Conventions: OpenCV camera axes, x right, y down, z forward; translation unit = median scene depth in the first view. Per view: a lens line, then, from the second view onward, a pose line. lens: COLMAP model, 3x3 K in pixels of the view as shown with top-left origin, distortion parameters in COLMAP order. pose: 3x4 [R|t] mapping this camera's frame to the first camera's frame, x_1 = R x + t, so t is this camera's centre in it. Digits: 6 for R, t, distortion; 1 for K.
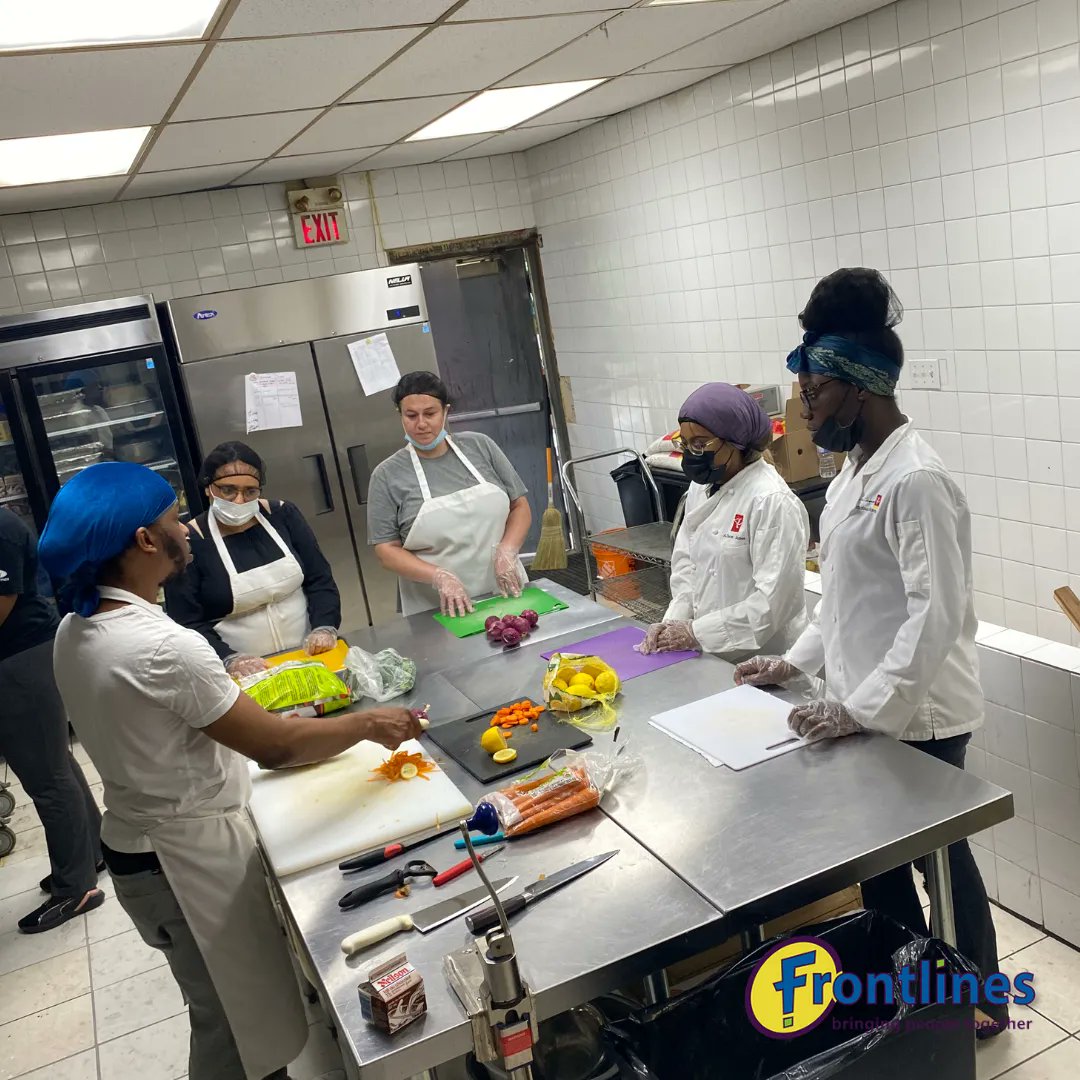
lens RADIAL K [[1146.2, 0, 540.0], [0, 1146.2, 540.0], [0, 0, 1]] dist [0.115264, -0.232895]
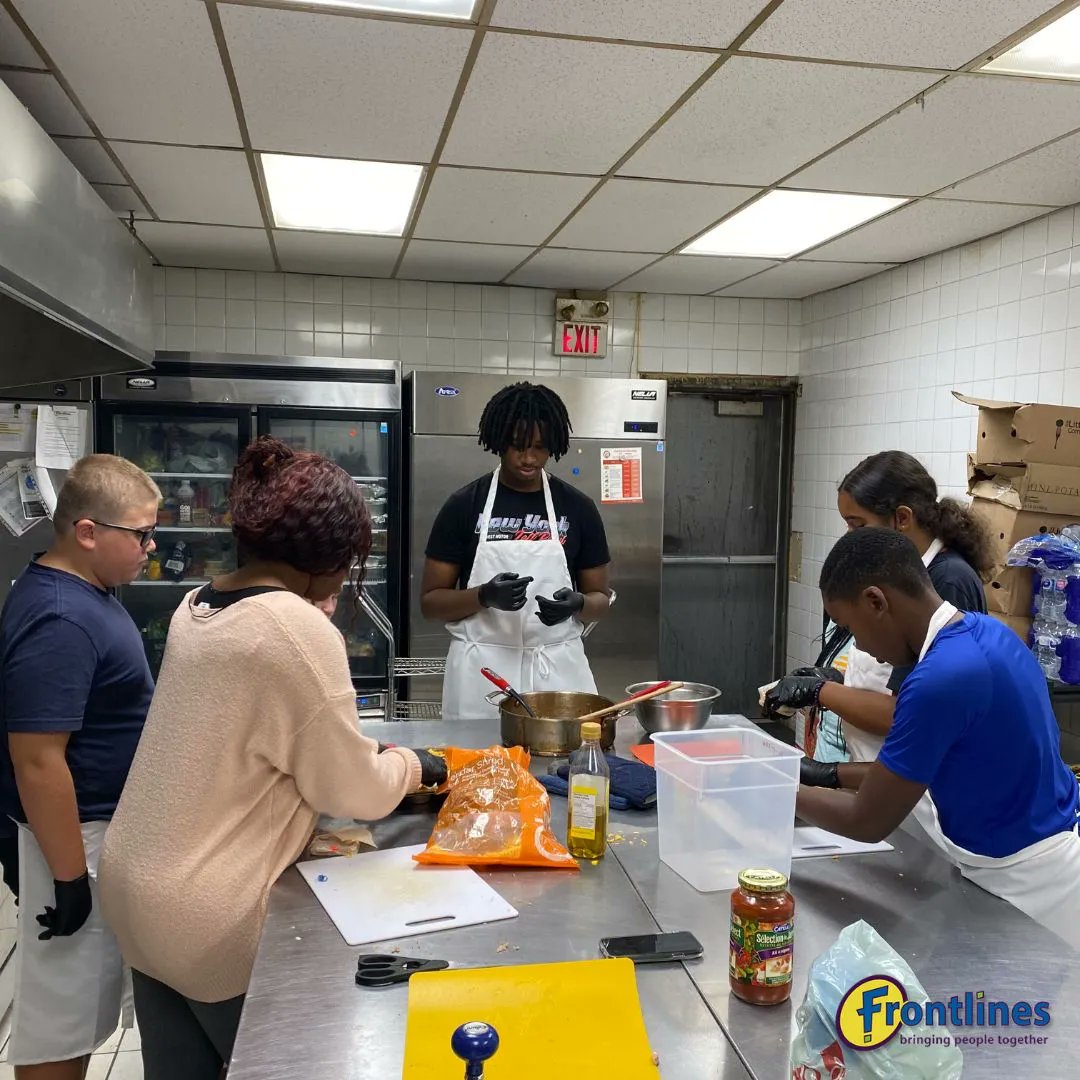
lens RADIAL K [[1100.8, 0, 540.0], [0, 1100.8, 540.0], [0, 0, 1]] dist [0.134108, -0.159207]
pose [[0.958077, 0.194844, -0.210058, 0.013256], [-0.224169, 0.966362, -0.126067, 0.030322], [0.178429, 0.167871, 0.969527, 0.100465]]
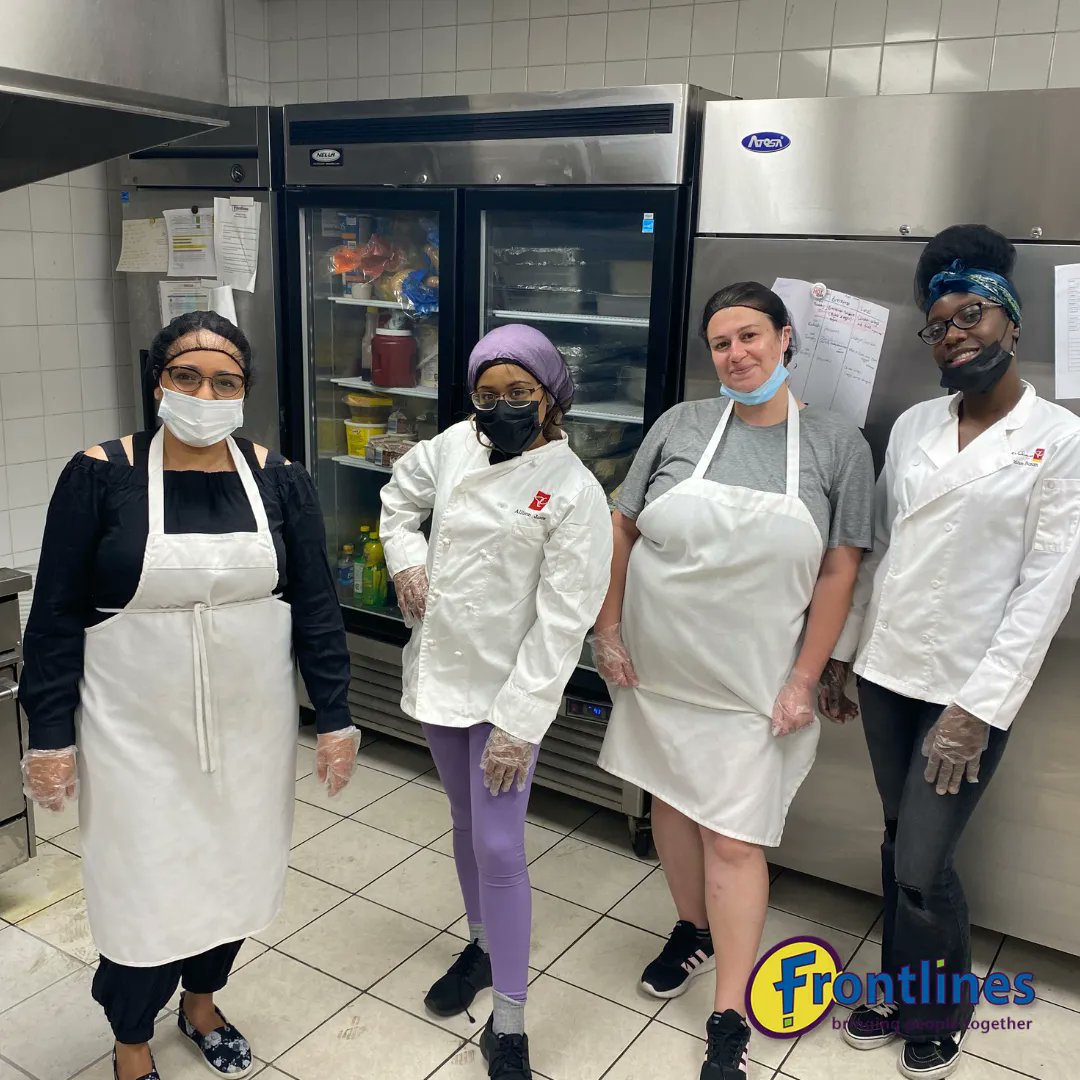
lens RADIAL K [[1146.2, 0, 540.0], [0, 1146.2, 540.0], [0, 0, 1]] dist [0.115264, -0.232895]
pose [[0.538464, 0.375510, -0.754353, 0.081482], [-0.303676, 0.921538, 0.241967, -0.125164], [0.786027, 0.098789, 0.610248, 0.619632]]
